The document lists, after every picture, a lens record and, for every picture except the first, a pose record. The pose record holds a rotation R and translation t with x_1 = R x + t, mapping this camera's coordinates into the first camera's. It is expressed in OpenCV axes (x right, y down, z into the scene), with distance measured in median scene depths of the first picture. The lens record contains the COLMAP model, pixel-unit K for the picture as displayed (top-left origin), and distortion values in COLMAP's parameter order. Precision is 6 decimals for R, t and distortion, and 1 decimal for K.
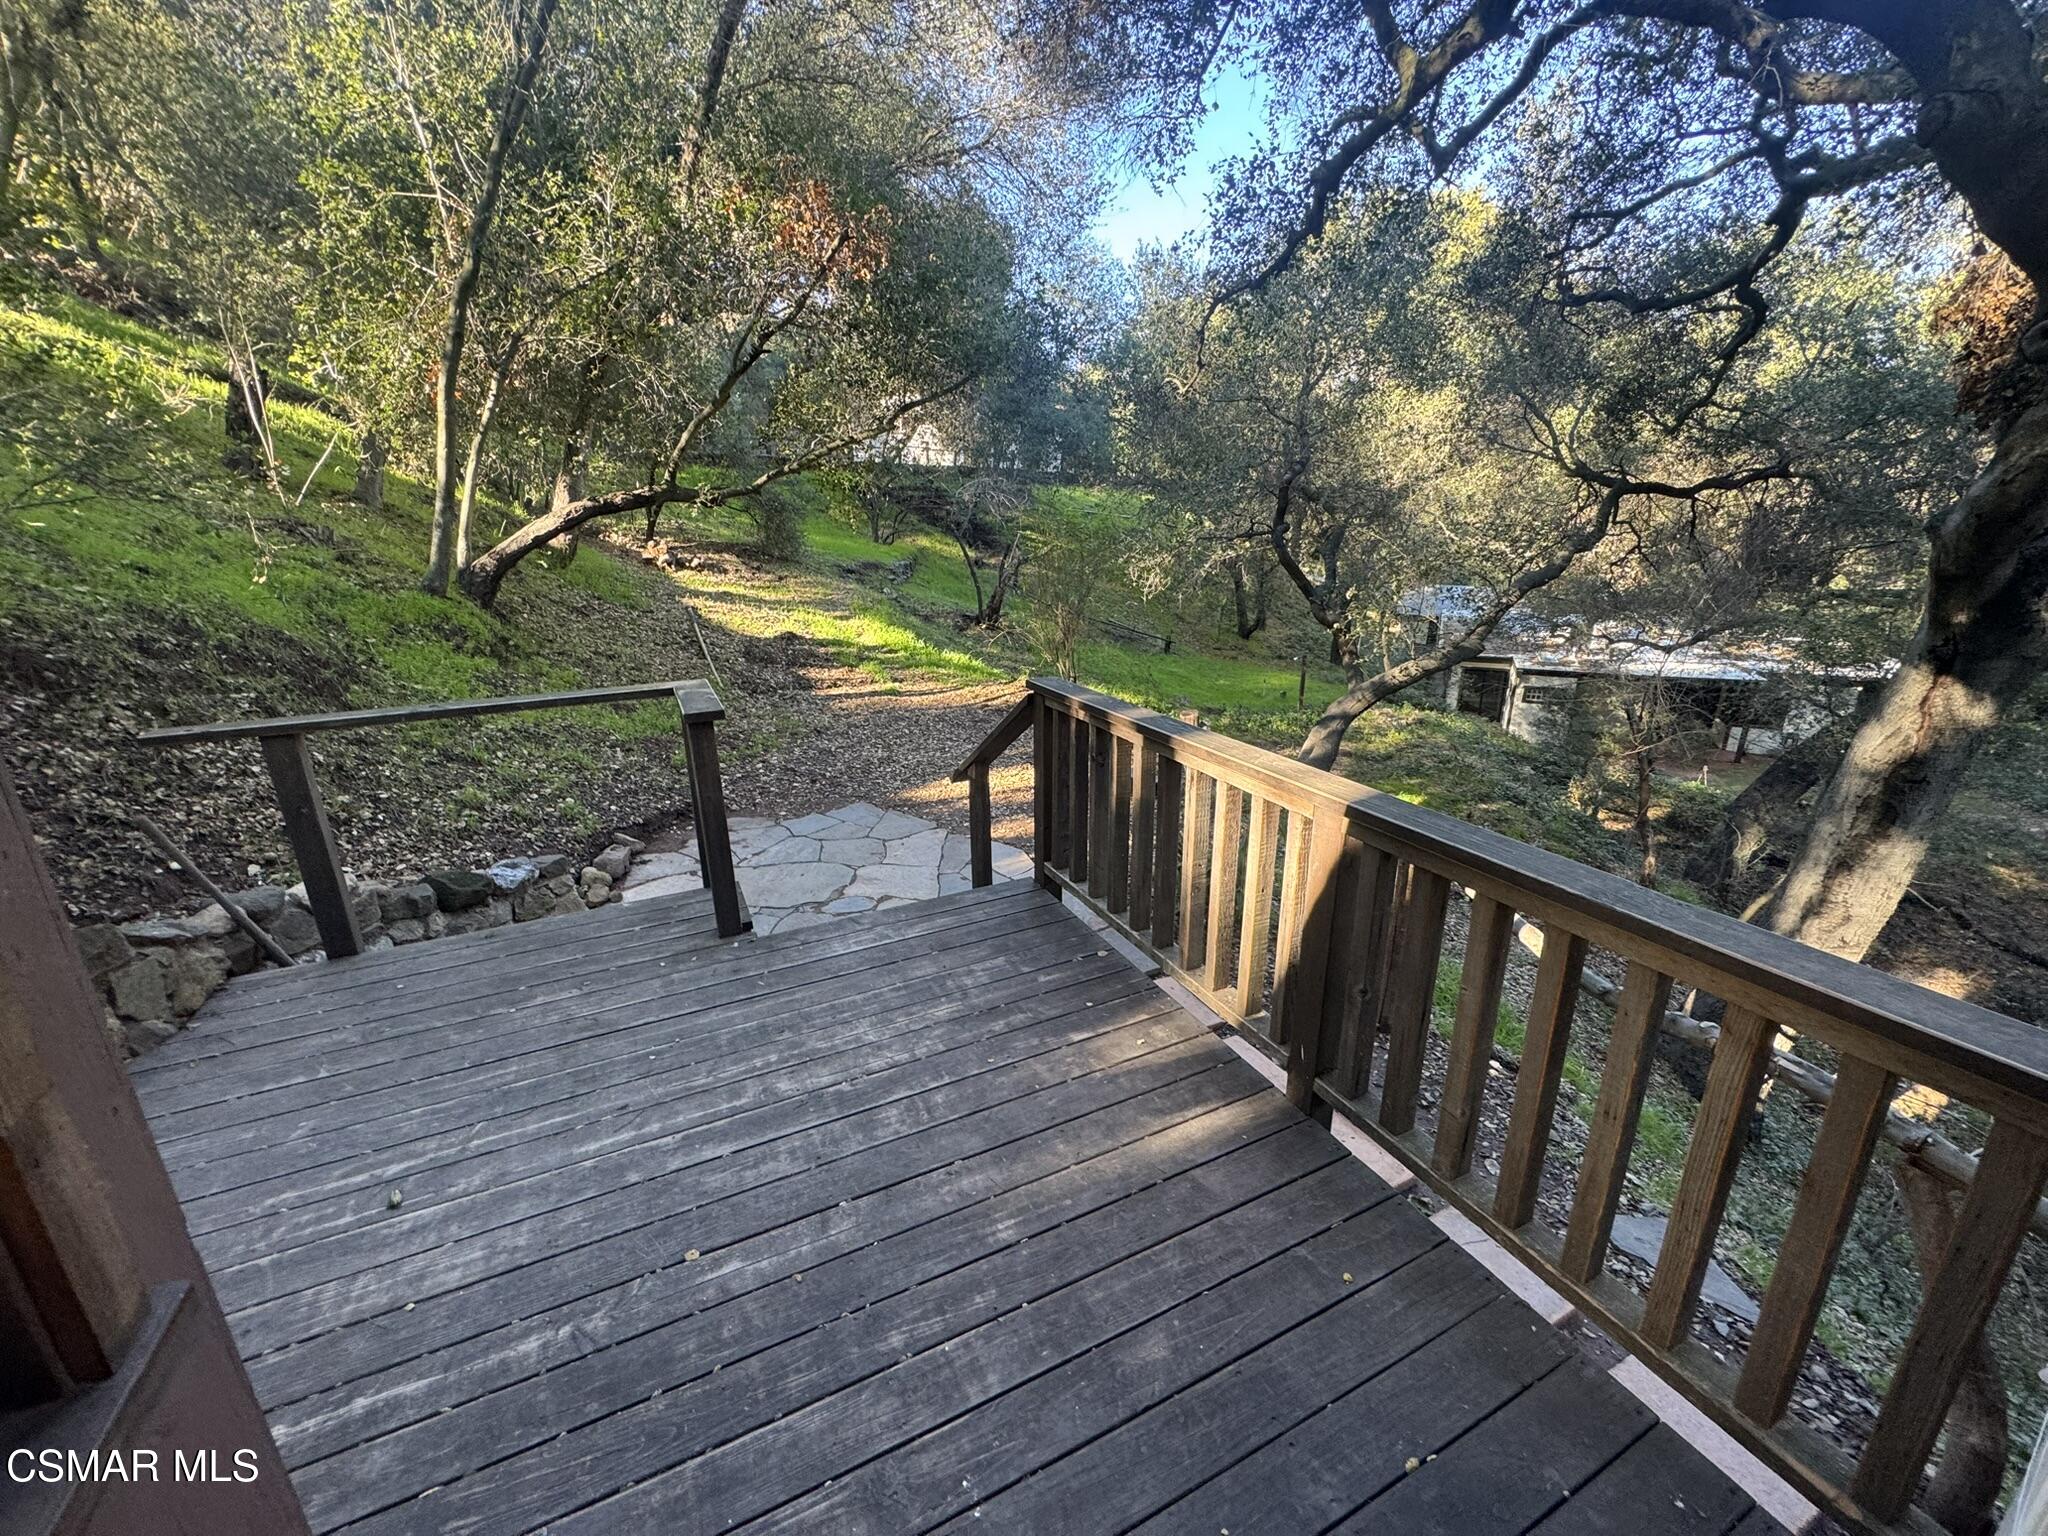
lens RADIAL K [[818.8, 0, 1018.6], [0, 818.8, 769.2], [0, 0, 1]] dist [-0.005442, 0.000615]
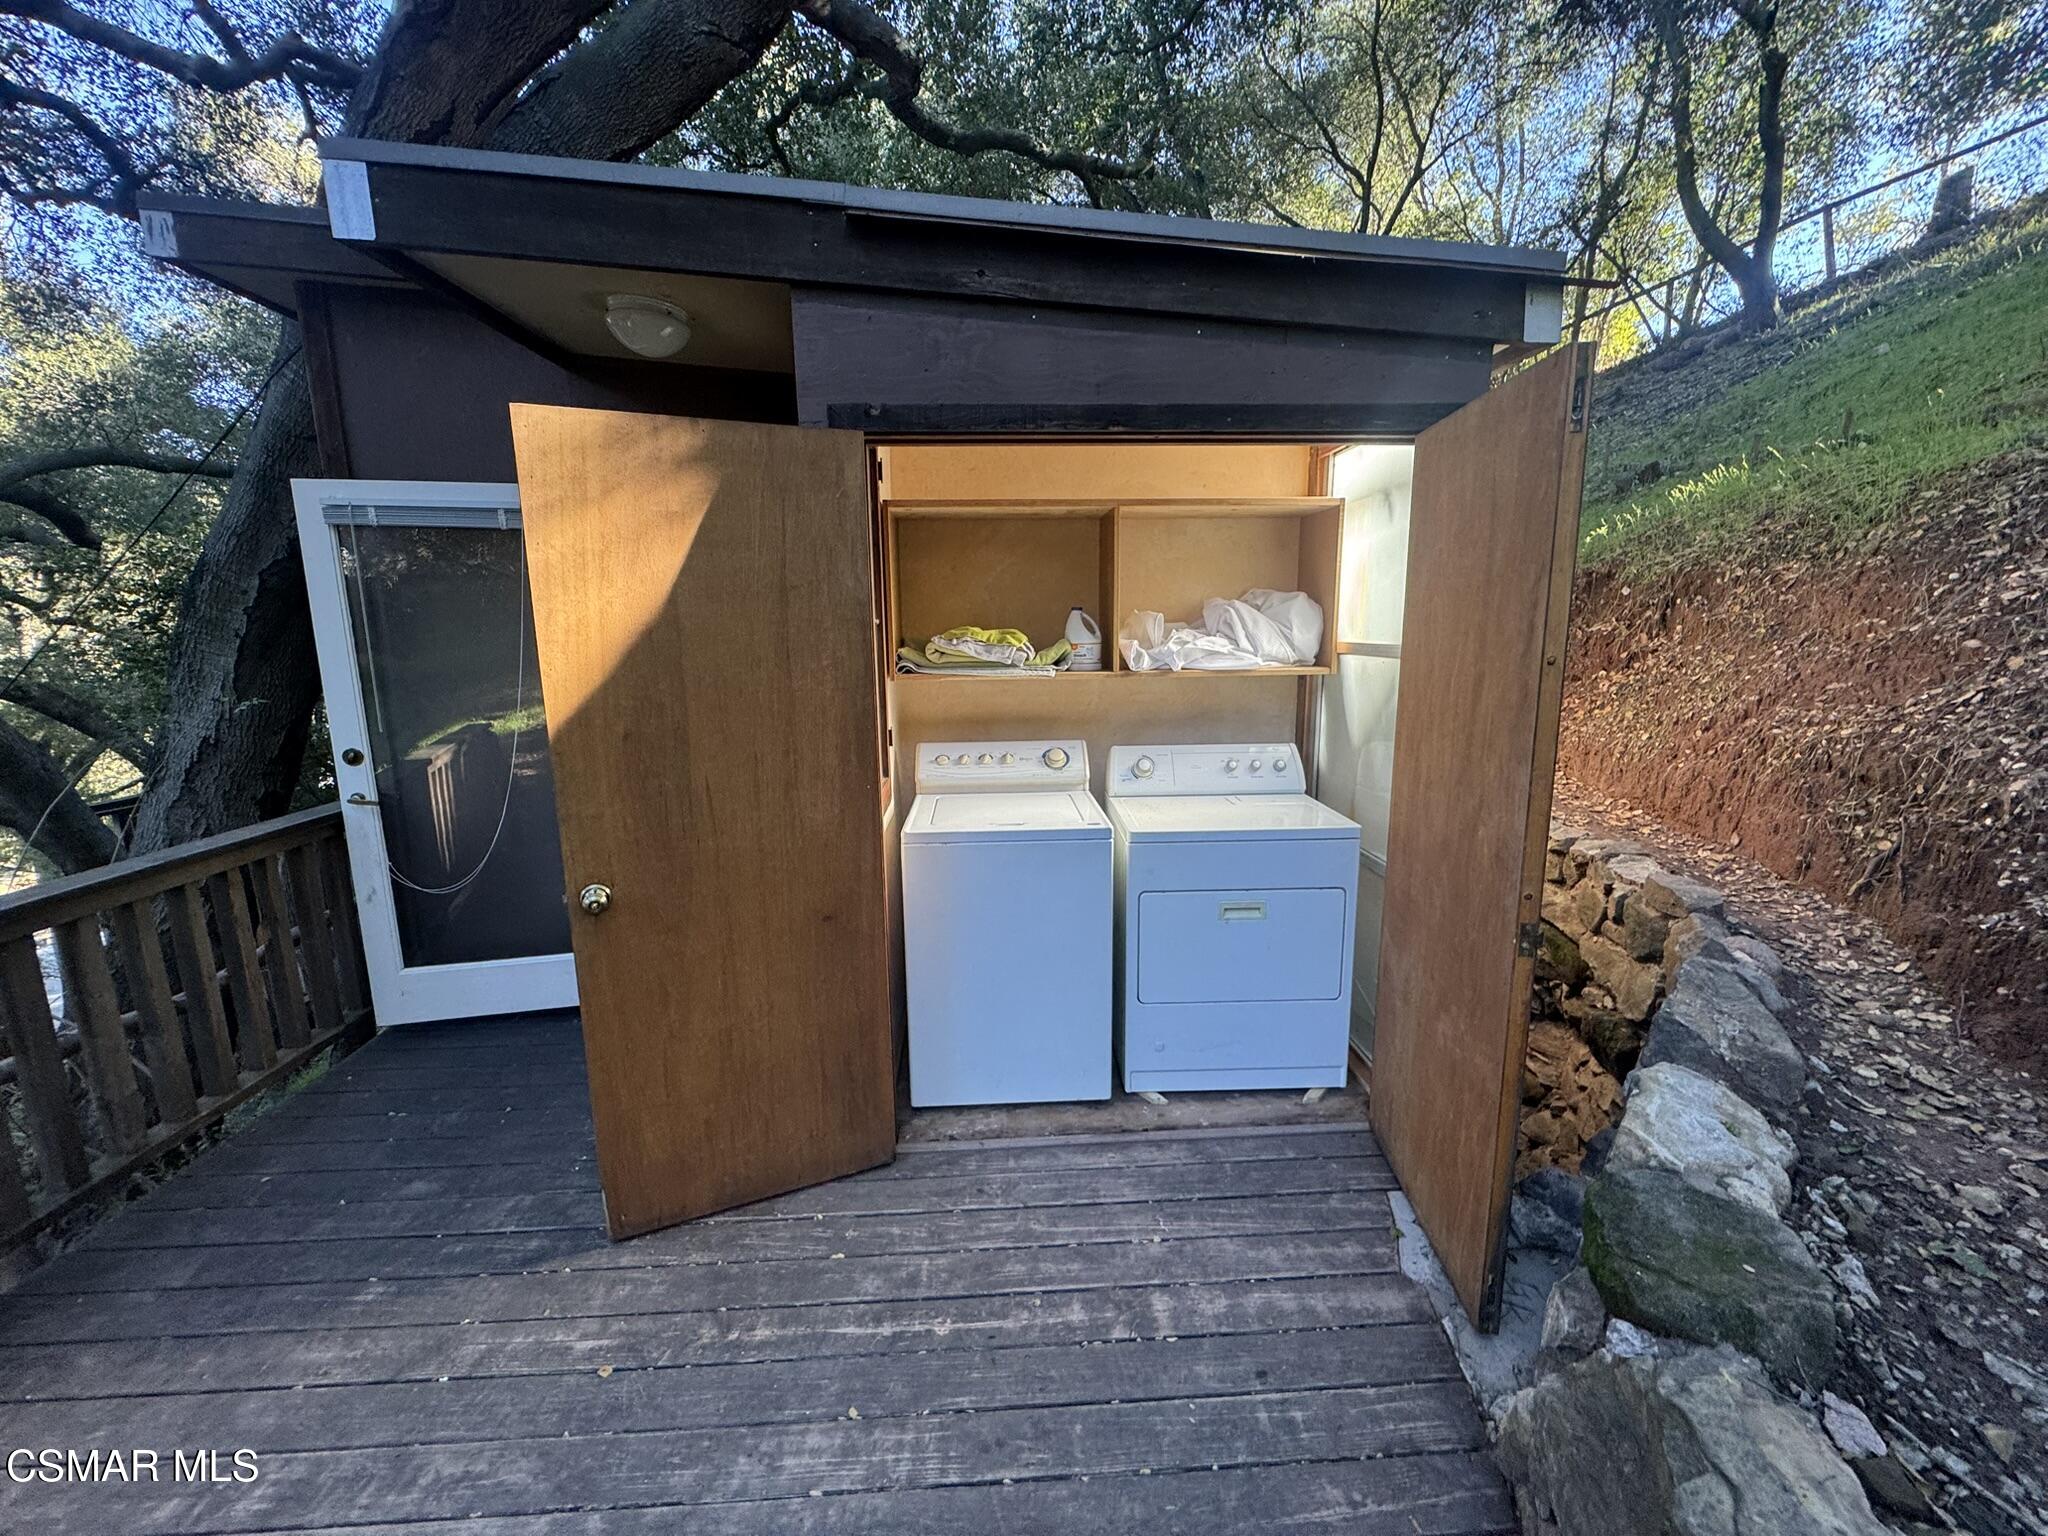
lens RADIAL K [[818.8, 0, 1019.2], [0, 818.8, 768.2], [0, 0, 1]] dist [-0.005442, 0.000615]
pose [[-0.924056, -0.040103, 0.380148, -0.271982], [0.140604, 0.889104, 0.435574, -0.088090], [-0.355460, 0.455945, -0.815943, 0.295032]]
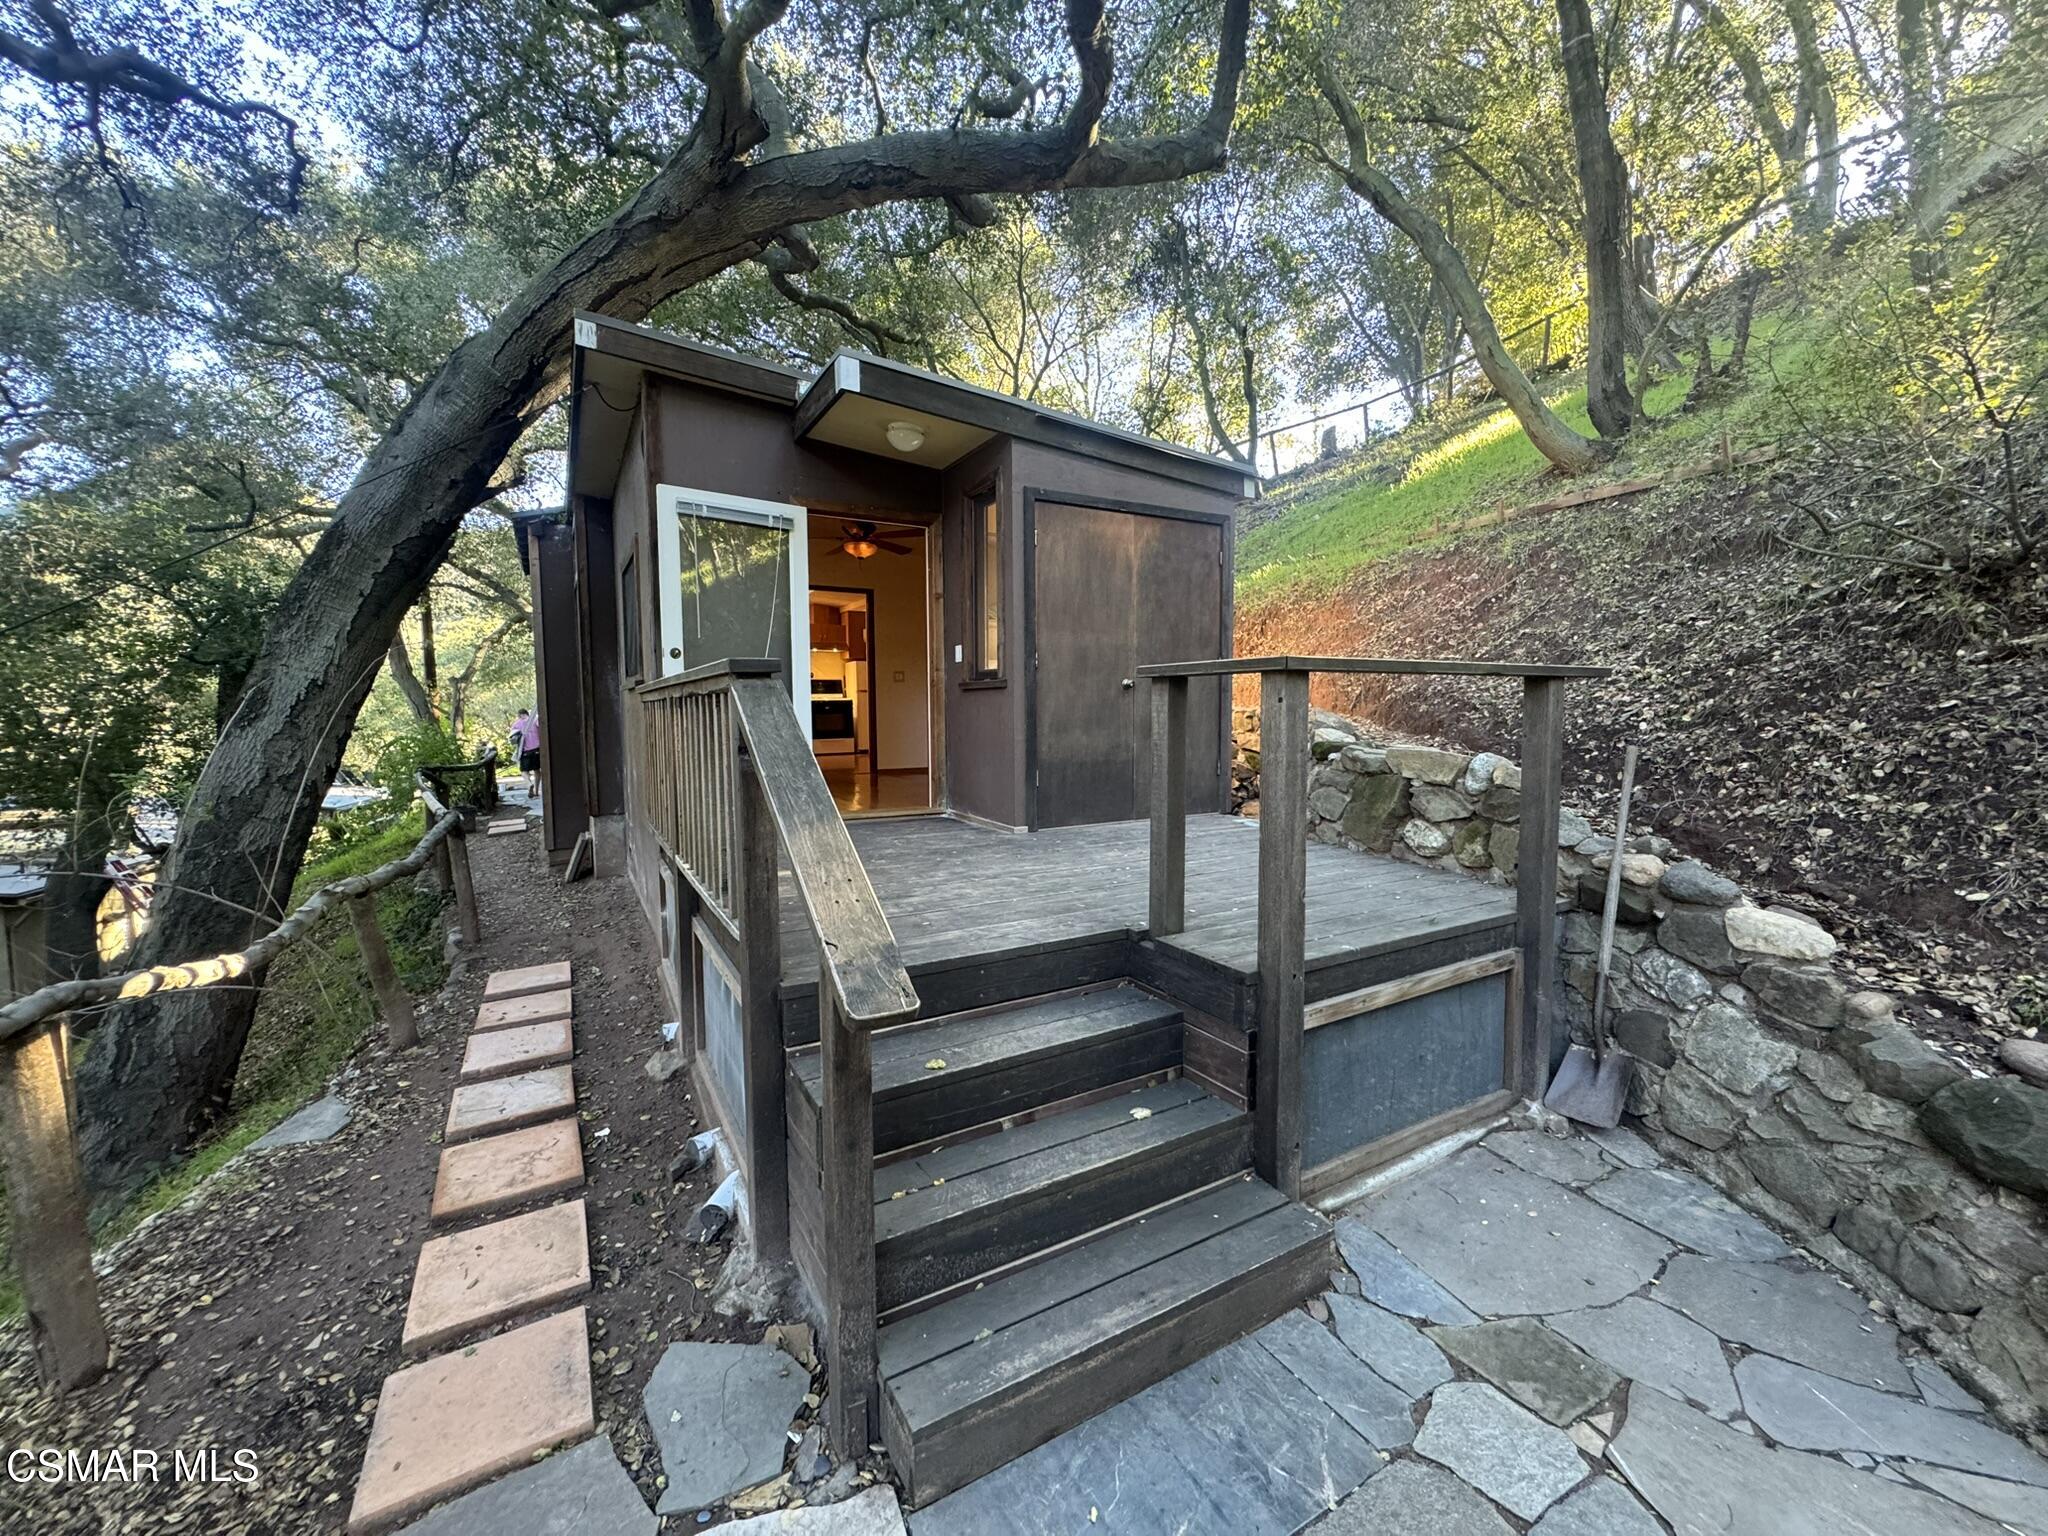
lens RADIAL K [[818.8, 0, 1021.7], [0, 818.8, 768.4], [0, 0, 1]] dist [-0.005442, 0.000615]
pose [[-0.996874, 0.029513, -0.073293, -0.057043], [0.000344, 0.929232, 0.369497, -0.117273], [0.079011, 0.368317, -0.926337, 0.709124]]
